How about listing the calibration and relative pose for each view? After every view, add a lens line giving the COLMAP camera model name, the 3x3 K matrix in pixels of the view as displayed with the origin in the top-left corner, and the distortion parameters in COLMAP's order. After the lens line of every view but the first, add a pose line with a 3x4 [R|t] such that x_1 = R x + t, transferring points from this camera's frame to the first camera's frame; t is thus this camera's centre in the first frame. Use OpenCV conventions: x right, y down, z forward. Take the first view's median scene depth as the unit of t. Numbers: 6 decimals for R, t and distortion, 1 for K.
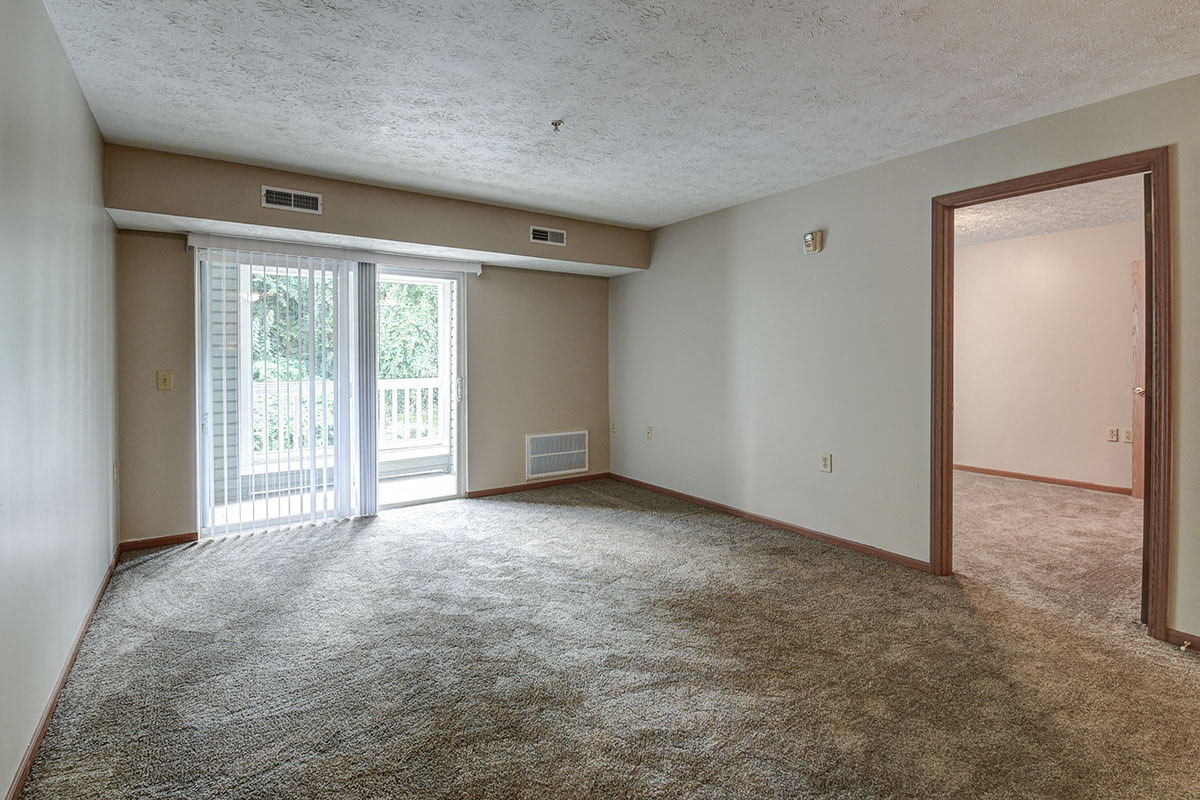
lens RADIAL K [[549.9, 0, 599.1], [0, 549.9, 367.8], [0, 0, 1]] dist [0.012359, -0.028600]
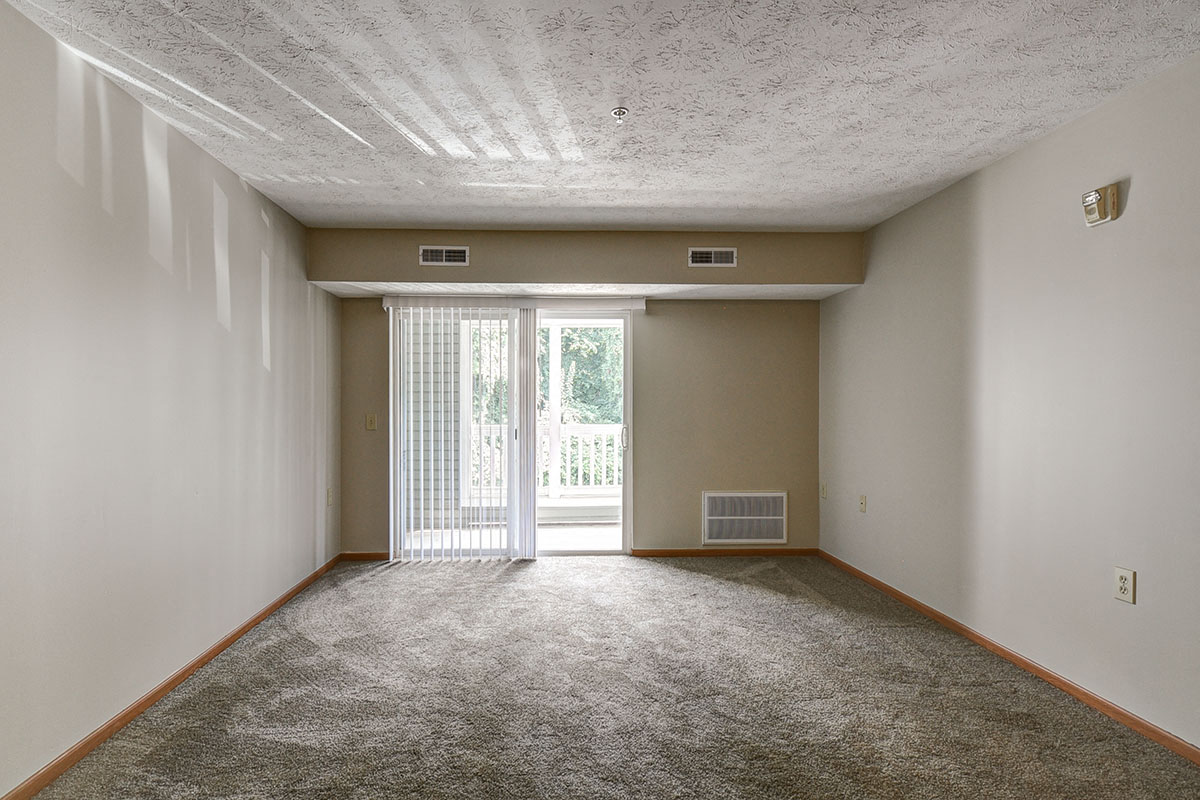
lens RADIAL K [[560.7, 0, 600.2], [0, 560.7, 410.8], [0, 0, 1]] dist [0.015285, -0.031598]
pose [[0.840605, 0.007173, -0.541600, 0.233125], [-0.010086, 0.999946, -0.002411, -0.001909], [0.541554, 0.007490, 0.840633, 0.194668]]
